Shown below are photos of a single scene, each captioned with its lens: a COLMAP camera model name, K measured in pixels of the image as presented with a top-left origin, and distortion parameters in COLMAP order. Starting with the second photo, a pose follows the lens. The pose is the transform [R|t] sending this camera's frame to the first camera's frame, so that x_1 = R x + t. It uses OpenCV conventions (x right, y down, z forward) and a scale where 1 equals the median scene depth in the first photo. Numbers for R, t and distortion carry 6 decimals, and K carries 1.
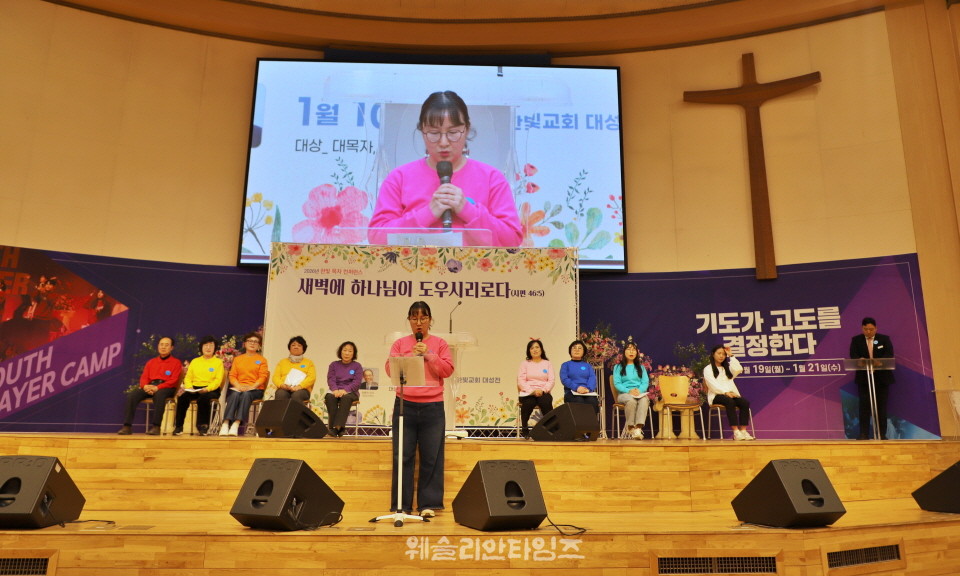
lens RADIAL K [[771.8, 0, 486.6], [0, 771.8, 241.8], [0, 0, 1]] dist [-0.036399, 0.016131]
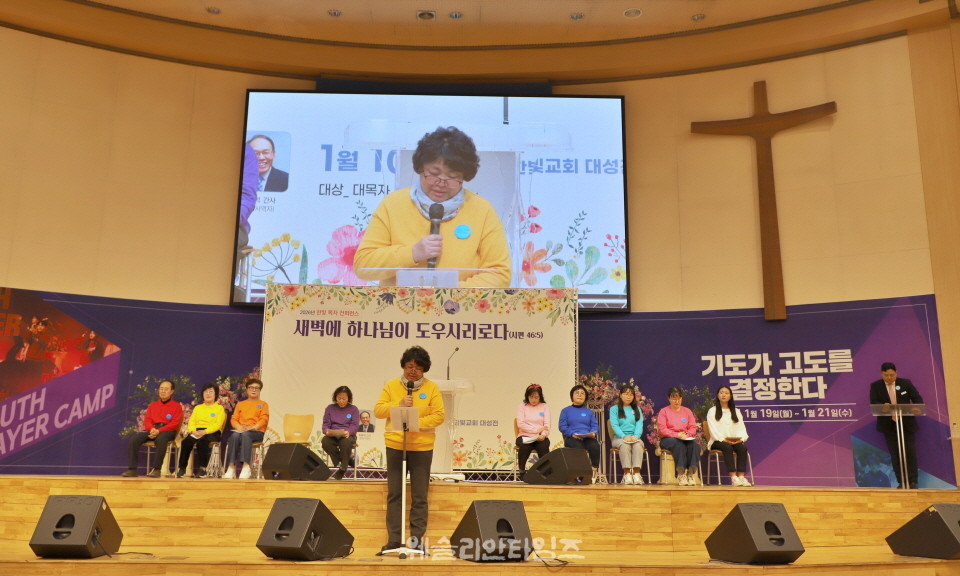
lens RADIAL K [[882.8, 0, 459.7], [0, 882.8, 275.1], [0, 0, 1]] dist [0.006699, 0.012829]
pose [[0.999485, -0.000417, -0.032080, 0.004723], [0.001025, 0.999820, 0.018965, -0.030955], [0.032067, -0.018988, 0.999305, -0.126236]]
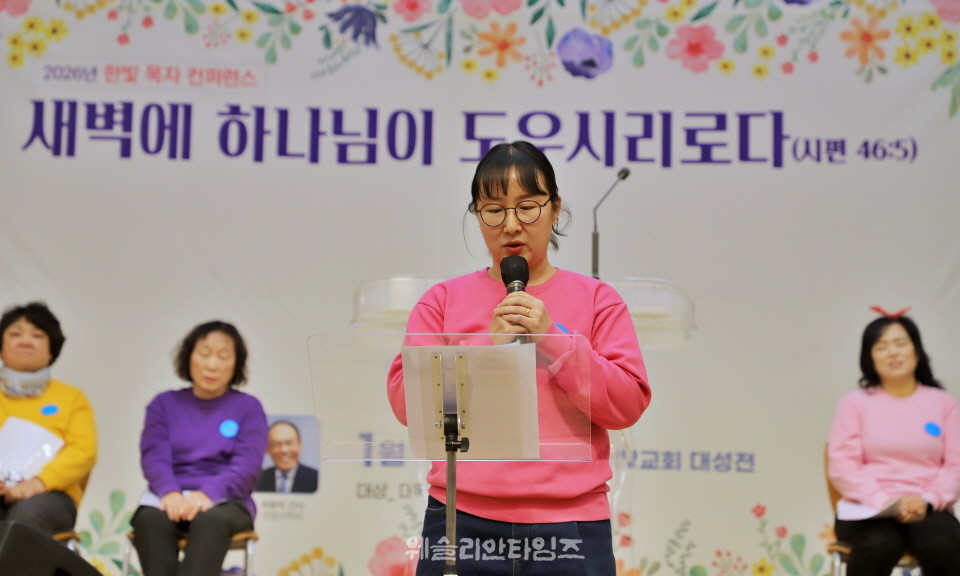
lens RADIAL K [[2570.8, 0, 480.5], [0, 2570.8, 253.9], [0, 0, 1]] dist [0.693734, -0.868215]
pose [[0.998085, -0.001966, -0.061824, -0.021927], [0.007521, 0.995936, 0.089745, 0.018999], [0.061396, -0.090038, 0.994044, 0.065720]]
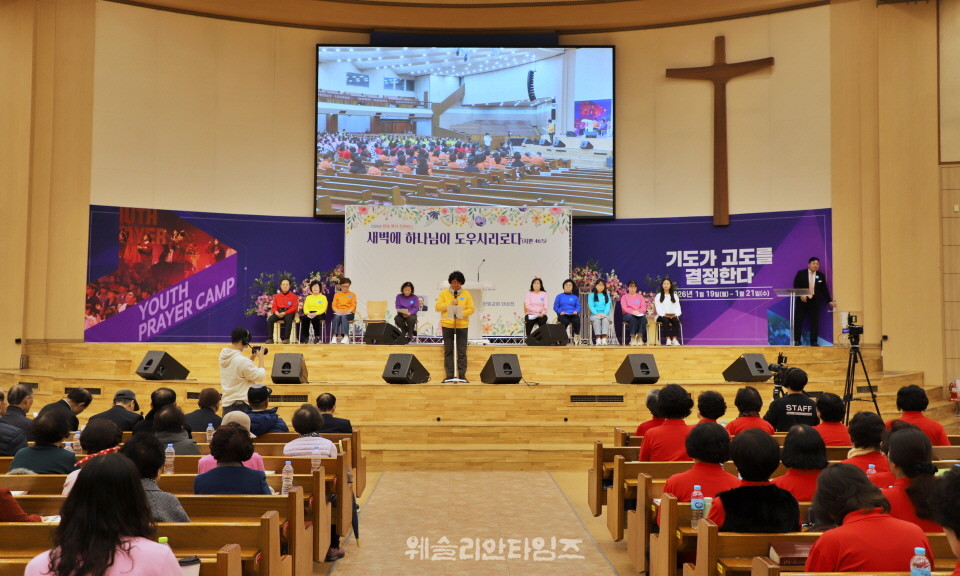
lens RADIAL K [[1041.2, 0, 480.0], [0, 1041.2, 288.0], [0, 0, 1]] dist [0.038044, -0.000173]
pose [[0.998940, -0.005363, -0.045726, 0.040592], [0.014113, 0.981049, 0.193245, -0.207167], [0.043823, -0.193685, 0.980084, -0.818239]]
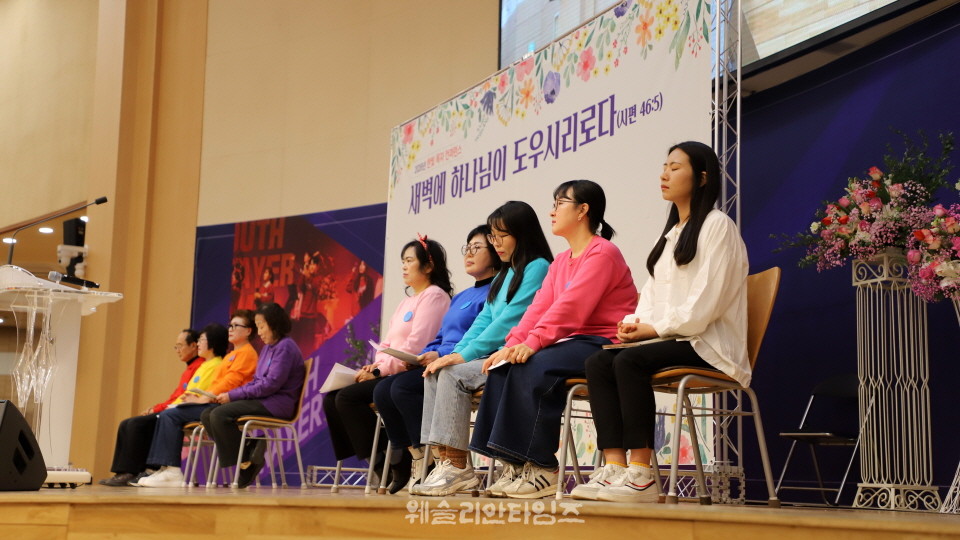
lens RADIAL K [[1465.1, 0, 479.4], [0, 1465.1, 242.2], [0, 0, 1]] dist [0.274555, 0.001700]
pose [[0.390571, -0.149565, -0.908342, 0.649387], [0.202667, 0.976475, -0.073640, 0.163035], [0.897987, -0.155329, 0.411695, 0.622909]]
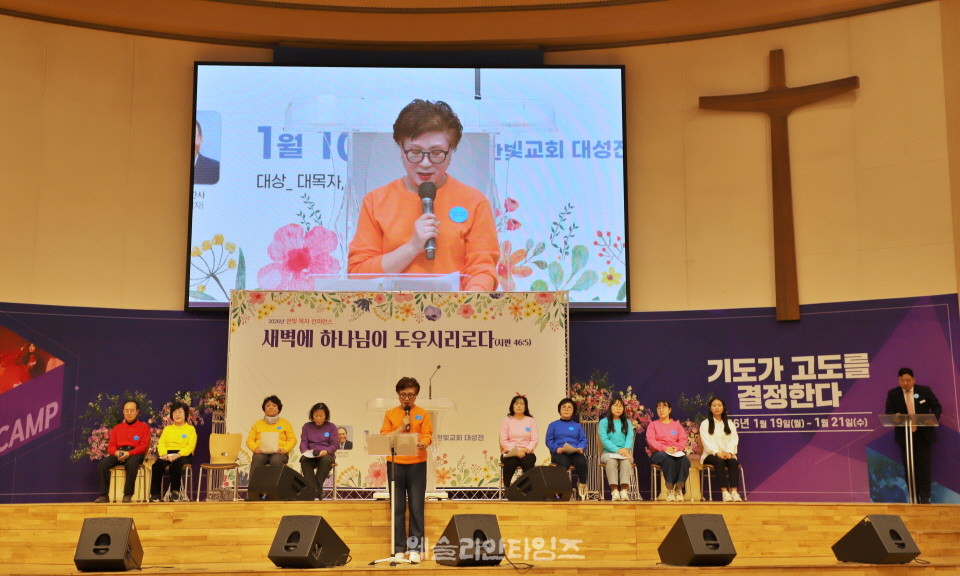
lens RADIAL K [[1280.3, 0, 463.9], [0, 1280.3, 268.3], [0, 0, 1]] dist [0.161378, -0.083584]
pose [[0.999790, -0.011656, -0.016884, 0.021408], [0.012775, 0.997620, 0.067765, -0.123859], [0.016054, -0.067966, 0.997558, -0.507741]]
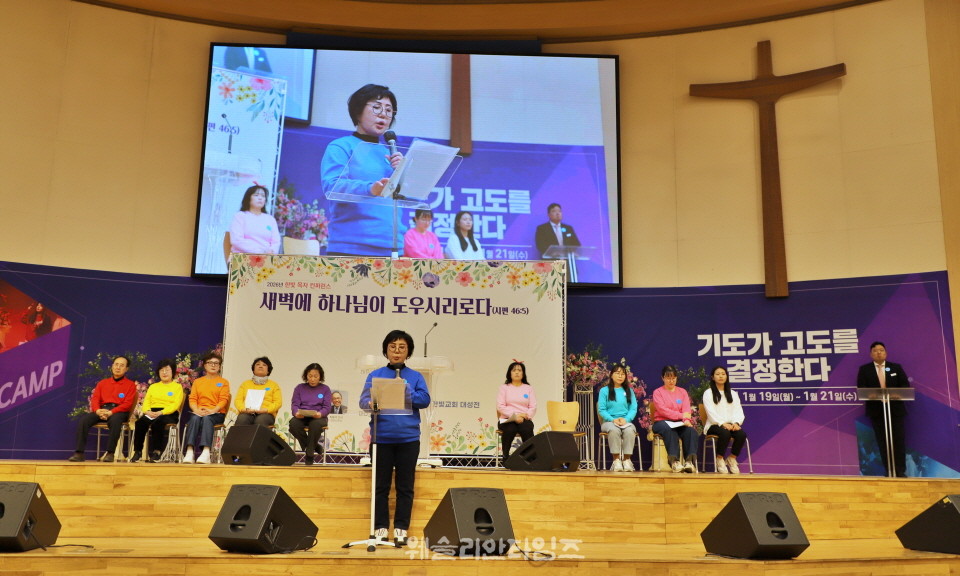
lens RADIAL K [[929.3, 0, 463.1], [0, 929.3, 266.0], [0, 0, 1]] dist [0.028403, 0.008526]
pose [[0.999904, 0.009072, -0.010520, 0.007907], [-0.008695, 0.999337, 0.035346, -0.024948], [0.010834, -0.035251, 0.999320, -0.102673]]
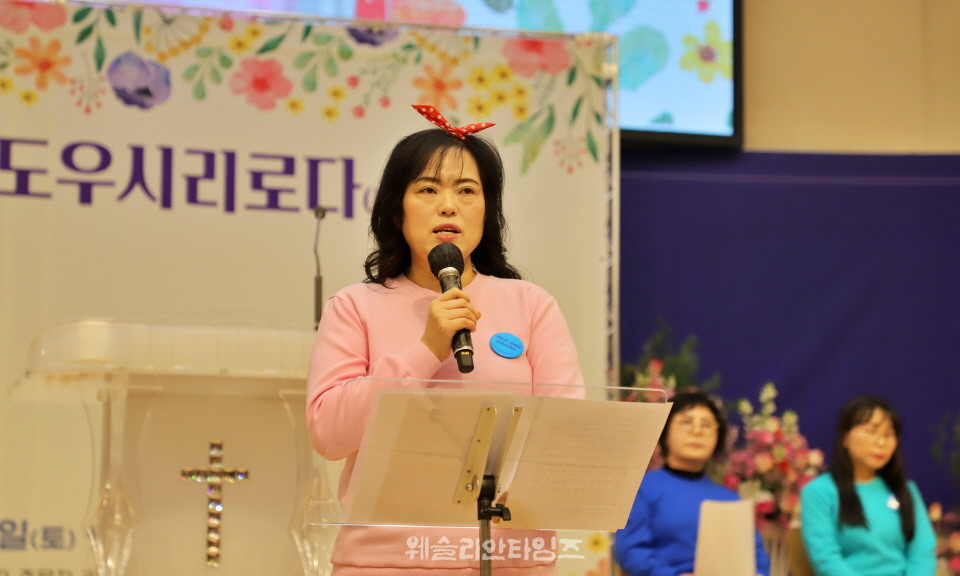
lens RADIAL K [[2706.7, 0, 452.3], [0, 2706.7, 237.9], [0, 0, 1]] dist [0.683273, -0.336754]
pose [[0.972295, 0.038841, 0.230508, -0.144038], [-0.051823, 0.997377, 0.050534, 0.031647], [-0.227941, -0.061079, 0.971757, 0.121409]]
